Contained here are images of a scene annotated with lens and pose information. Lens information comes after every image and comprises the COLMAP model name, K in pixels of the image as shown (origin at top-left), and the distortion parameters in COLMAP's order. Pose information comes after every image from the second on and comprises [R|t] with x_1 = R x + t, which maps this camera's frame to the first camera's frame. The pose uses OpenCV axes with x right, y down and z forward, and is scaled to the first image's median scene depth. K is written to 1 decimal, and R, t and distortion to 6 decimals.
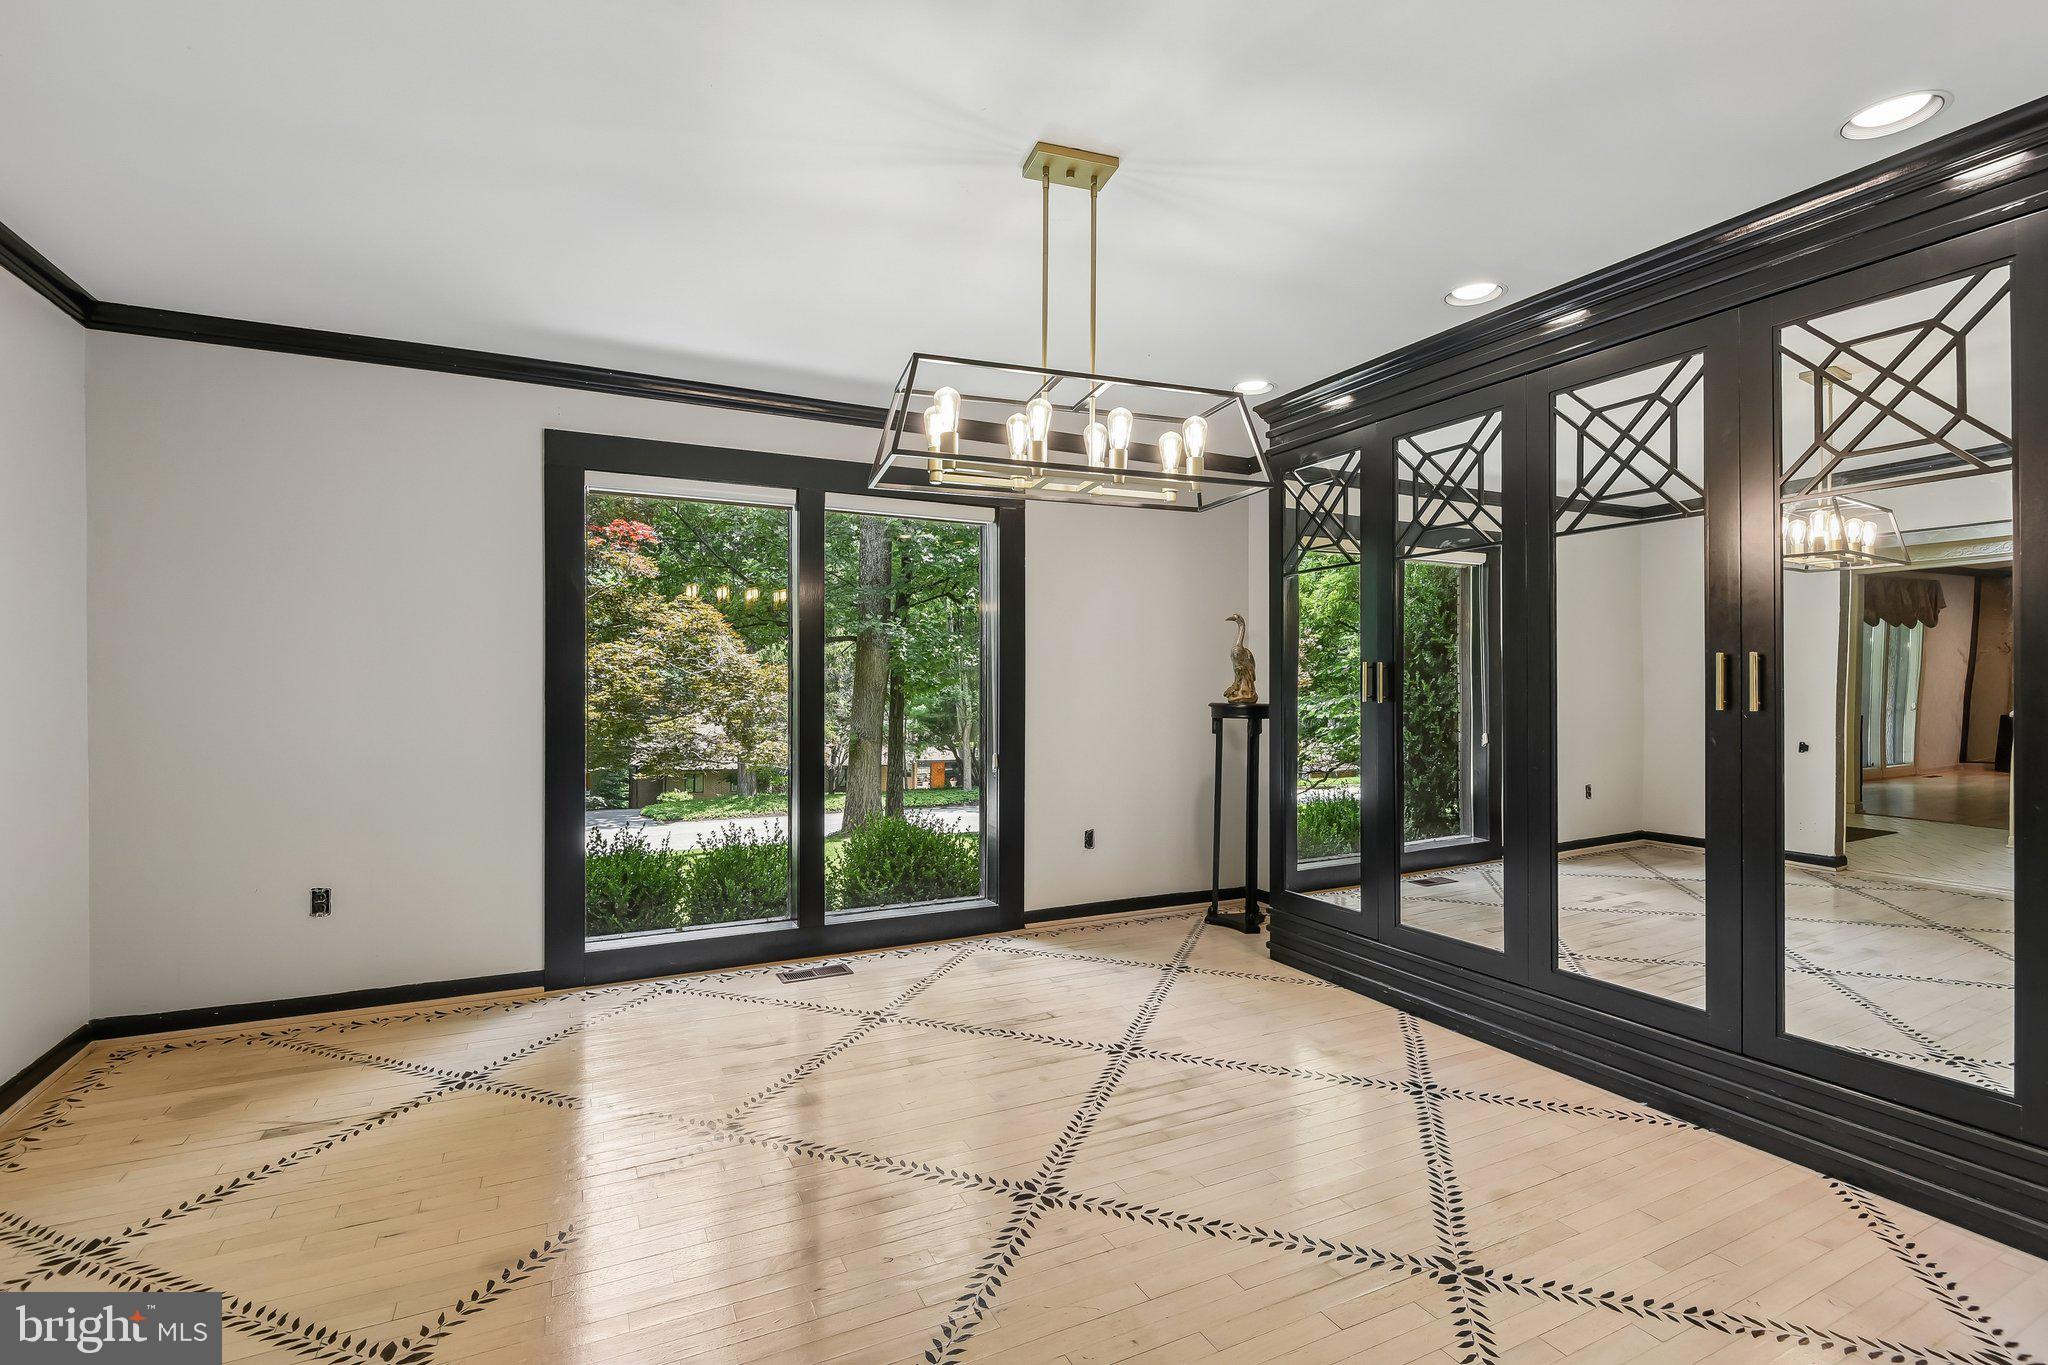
lens RADIAL K [[936.3, 0, 987.1], [0, 936.3, 685.2], [0, 0, 1]] dist [0.001895, -0.004707]
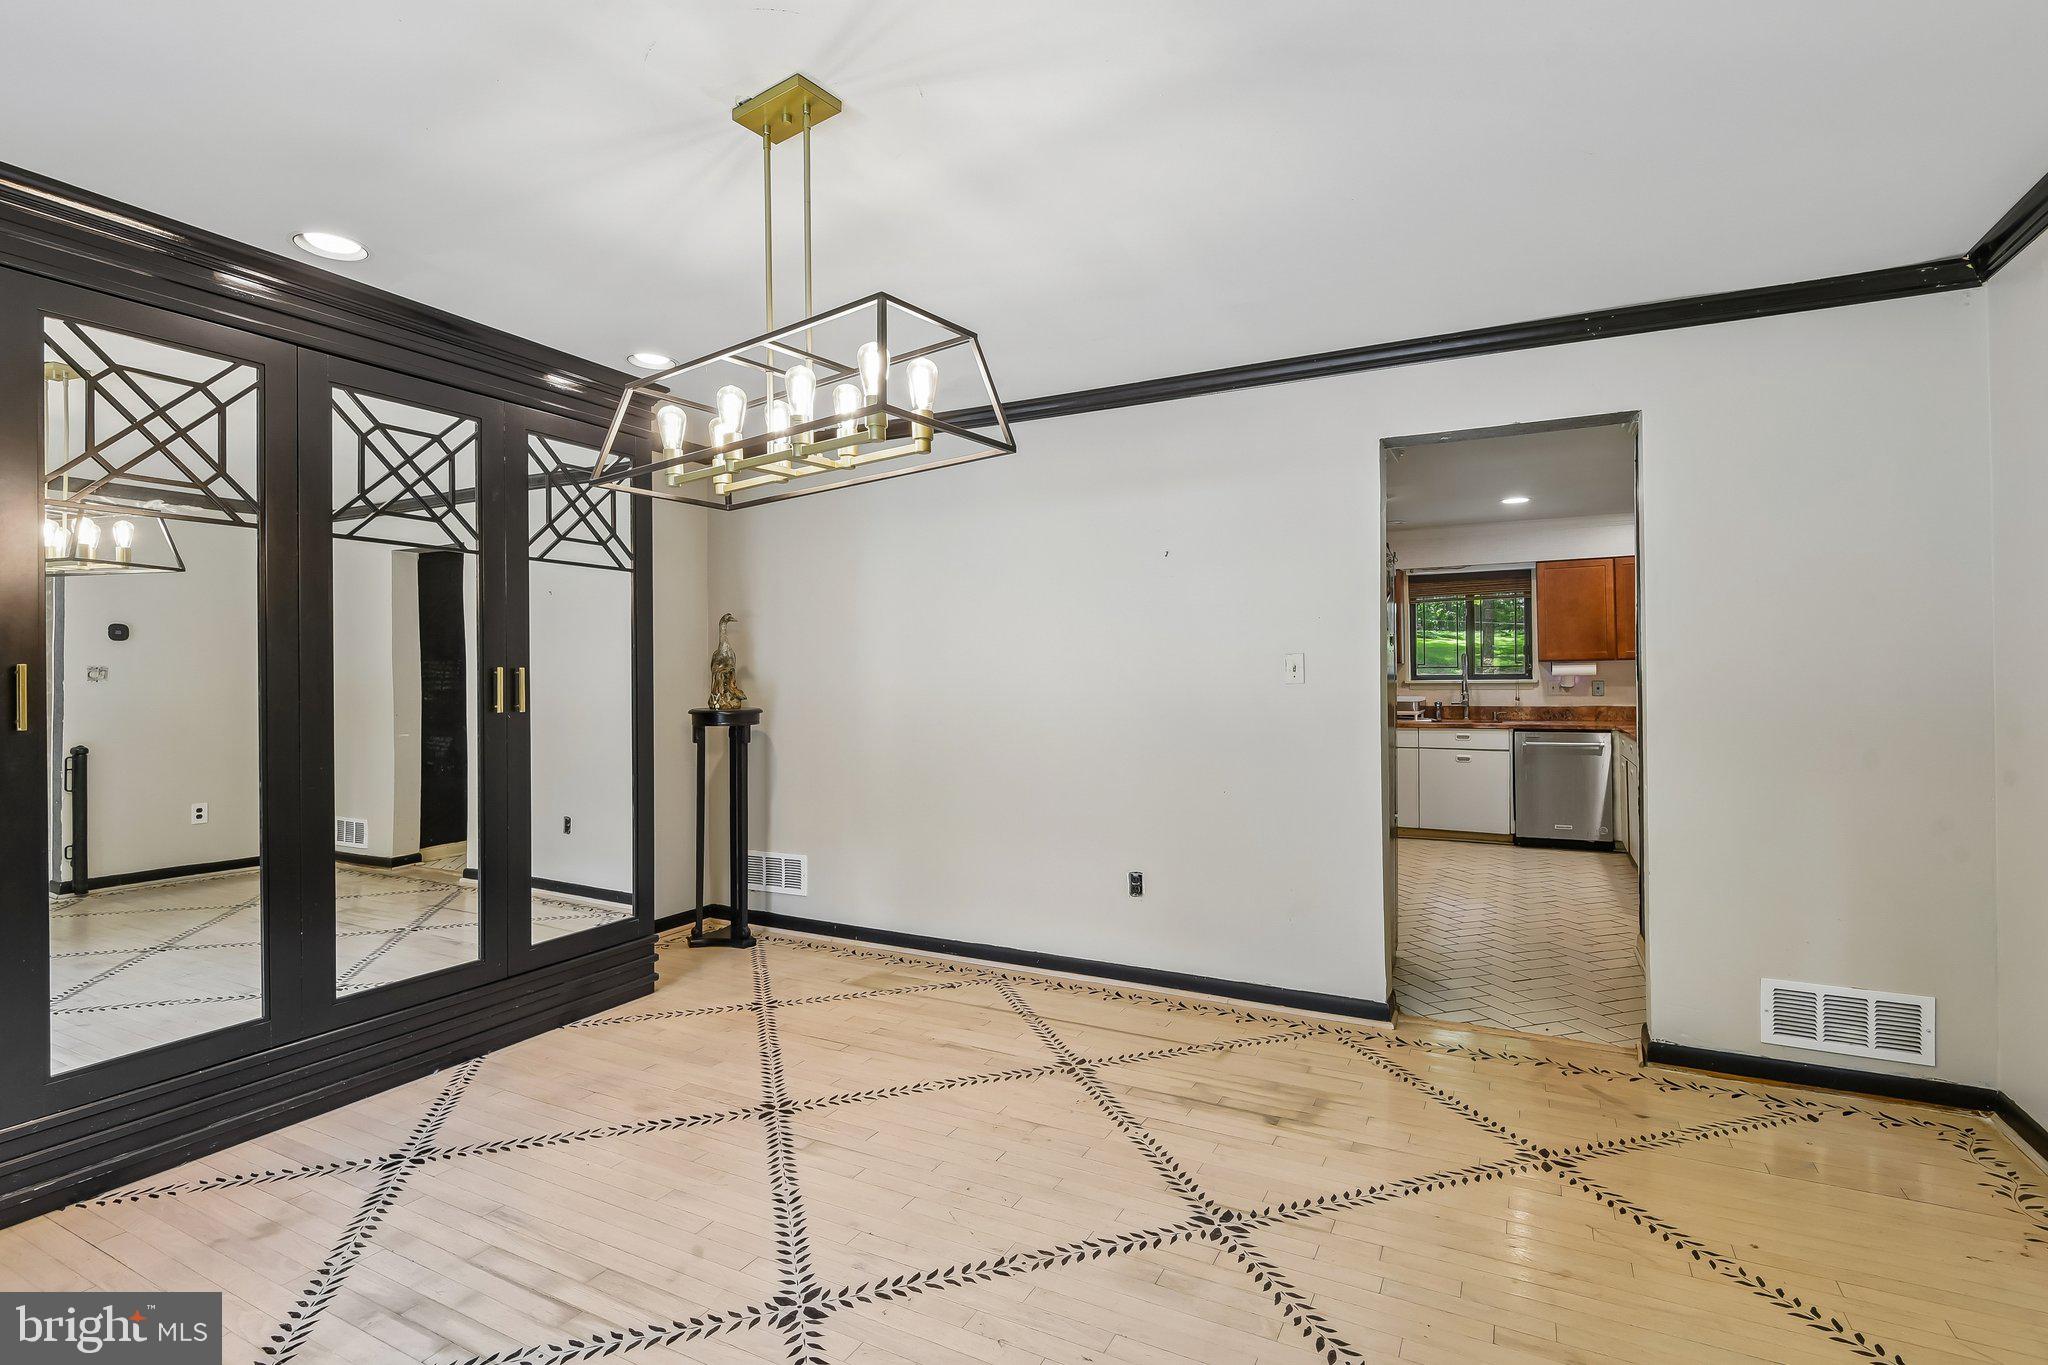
lens RADIAL K [[936.3, 0, 992.3], [0, 936.3, 669.5], [0, 0, 1]] dist [0.001895, -0.004707]
pose [[-0.578701, 0.021888, 0.815246, -0.538611], [0.021045, 0.999708, -0.011901, -0.004426], [-0.815268, 0.010270, -0.578992, 0.986163]]
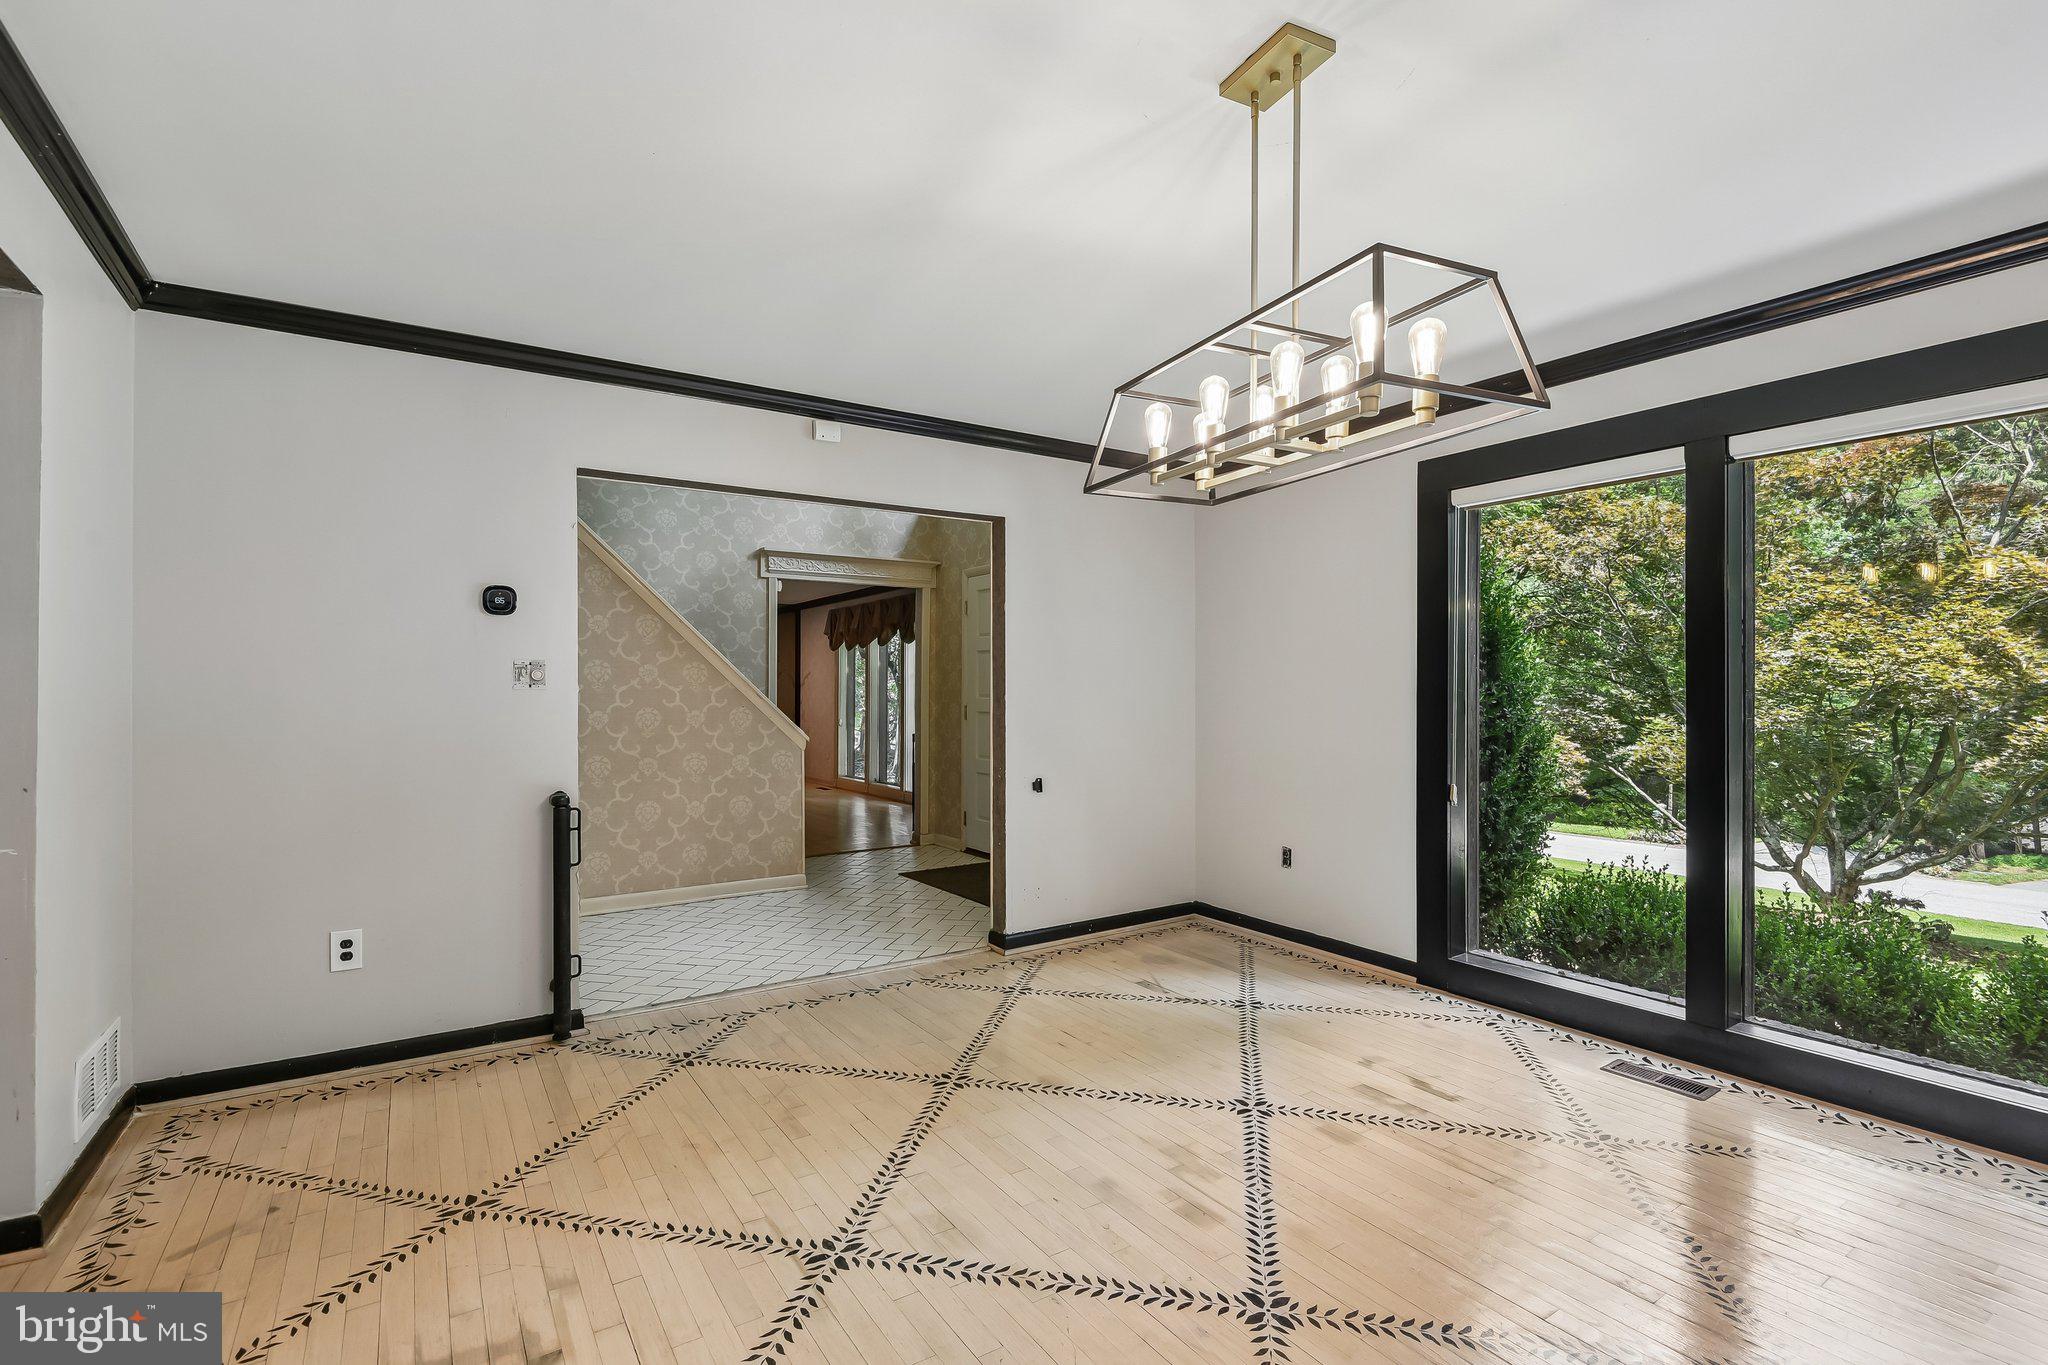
lens RADIAL K [[936.3, 0, 1057.7], [0, 936.3, 684.0], [0, 0, 1]] dist [0.001895, -0.004707]
pose [[0.173462, -0.003218, -0.984835, 0.626448], [-0.010960, 0.999926, -0.005198, -0.006968], [0.984779, 0.011695, 0.173414, 0.490261]]
